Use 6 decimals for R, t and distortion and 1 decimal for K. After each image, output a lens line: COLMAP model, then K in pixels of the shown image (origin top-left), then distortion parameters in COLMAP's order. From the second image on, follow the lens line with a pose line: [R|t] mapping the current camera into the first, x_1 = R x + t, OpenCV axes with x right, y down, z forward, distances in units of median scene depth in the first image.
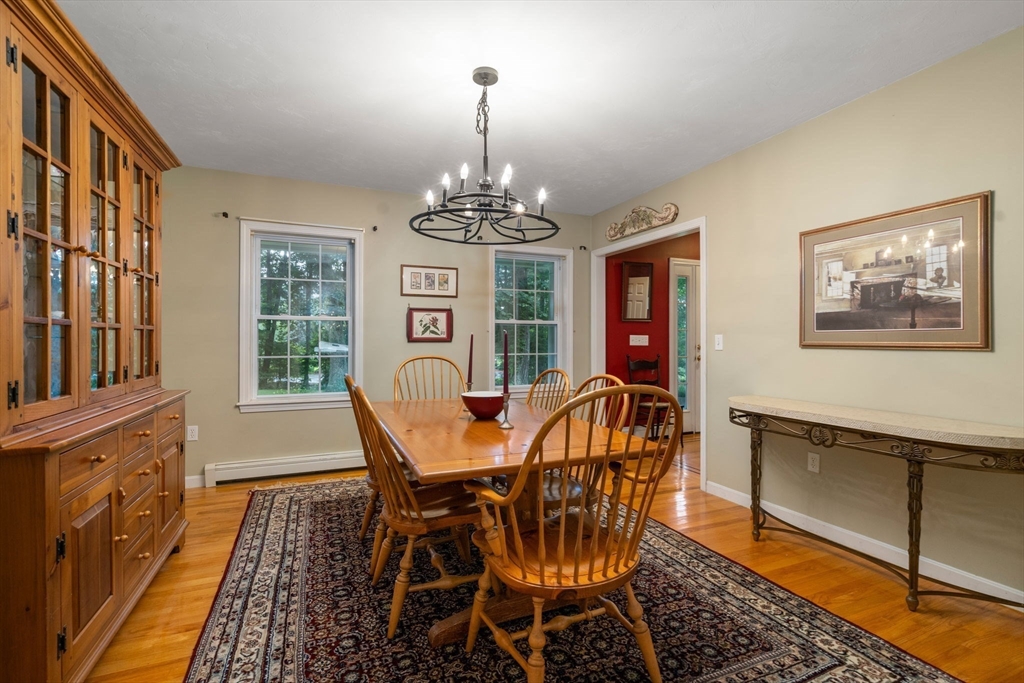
lens RADIAL K [[465.2, 0, 512.9], [0, 465.2, 340.5], [0, 0, 1]] dist [-0.008450, 0.003695]
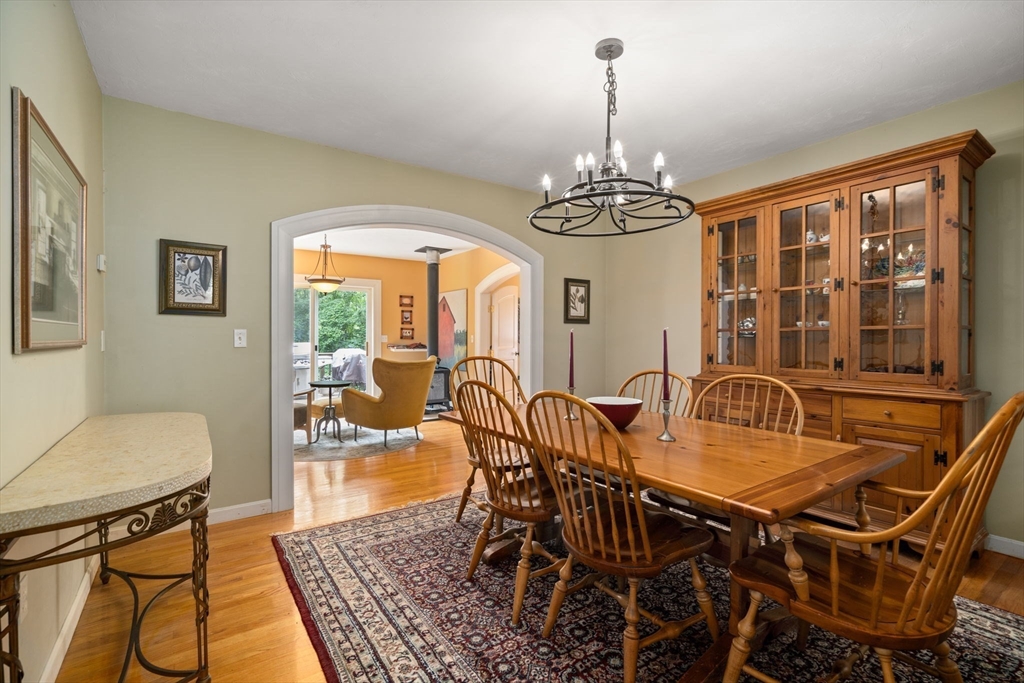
lens RADIAL K [[465.2, 0, 511.2], [0, 465.2, 339.3], [0, 0, 1]] dist [-0.008450, 0.003695]
pose [[-0.979569, 0.000436, -0.201110, 0.318598], [-0.000600, 0.999987, 0.005091, -0.002735], [0.201109, 0.005108, -0.979556, 1.903097]]
